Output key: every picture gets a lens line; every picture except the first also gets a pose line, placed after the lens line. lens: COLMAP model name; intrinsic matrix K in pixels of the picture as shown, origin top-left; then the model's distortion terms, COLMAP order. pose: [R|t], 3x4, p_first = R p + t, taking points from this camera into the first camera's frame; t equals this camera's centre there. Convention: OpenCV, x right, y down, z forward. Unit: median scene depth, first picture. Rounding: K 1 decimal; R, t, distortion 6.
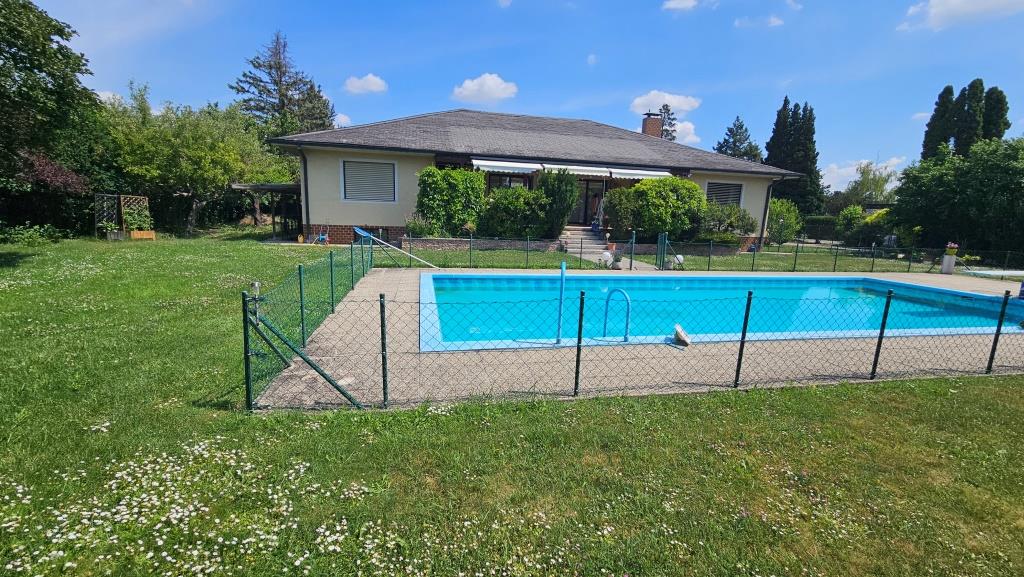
lens RADIAL K [[431.7, 0, 510.9], [0, 431.7, 289.6], [0, 0, 1]] dist [0.002336, 0.000930]
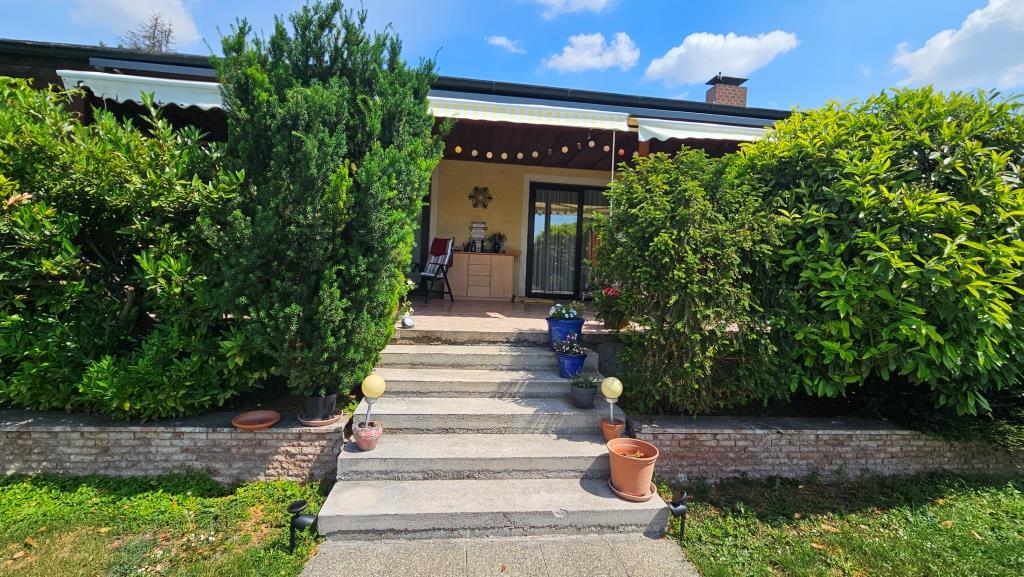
lens RADIAL K [[431.7, 0, 512.6], [0, 431.7, 286.9], [0, 0, 1]] dist [0.002336, 0.000930]
pose [[0.994584, 0.014024, -0.102983, 0.202809], [-0.024633, 0.994431, -0.102475, -0.149849], [0.100972, 0.104457, 0.989390, 0.816658]]
